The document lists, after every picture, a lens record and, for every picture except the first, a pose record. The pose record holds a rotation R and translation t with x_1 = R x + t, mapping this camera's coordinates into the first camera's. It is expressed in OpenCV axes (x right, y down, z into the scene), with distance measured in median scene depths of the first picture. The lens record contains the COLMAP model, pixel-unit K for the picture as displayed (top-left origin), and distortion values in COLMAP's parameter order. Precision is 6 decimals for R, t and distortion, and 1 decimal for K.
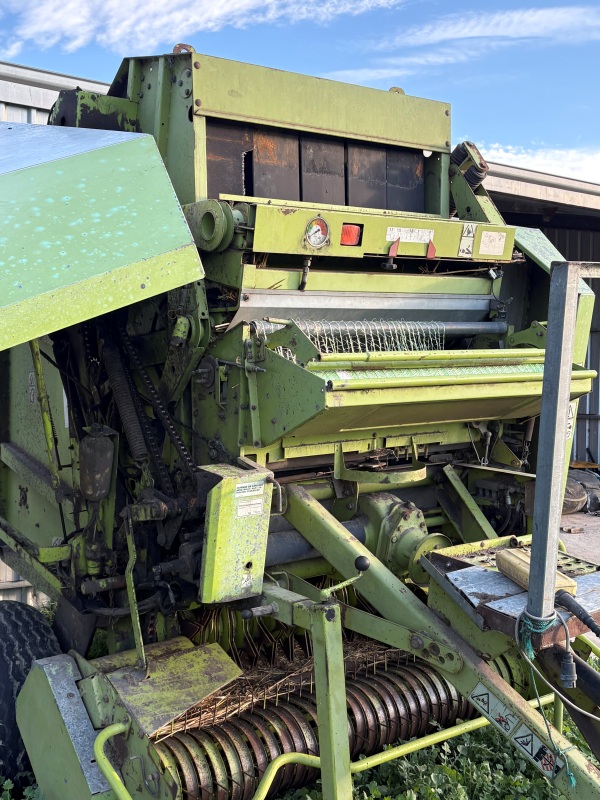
lens RADIAL K [[949.7, 0, 300.0], [0, 949.7, 400.0], [0, 0, 1]] dist [0.162204, -0.010962]
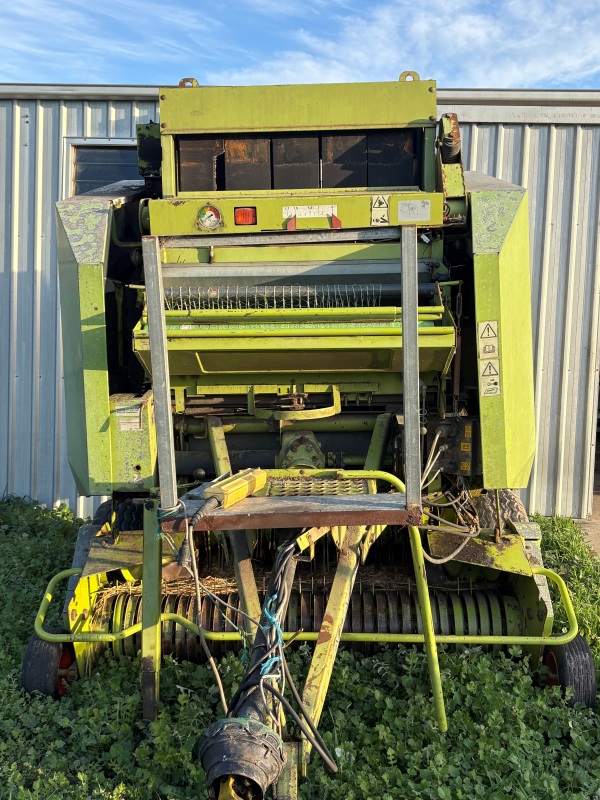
lens RADIAL K [[949.7, 0, 300.0], [0, 949.7, 400.0], [0, 0, 1]] dist [0.162204, -0.010962]
pose [[0.763976, 0.045743, -0.643622, 0.873694], [-0.032658, 0.998947, 0.032232, 0.021808], [0.644418, -0.003605, 0.764665, 0.093029]]
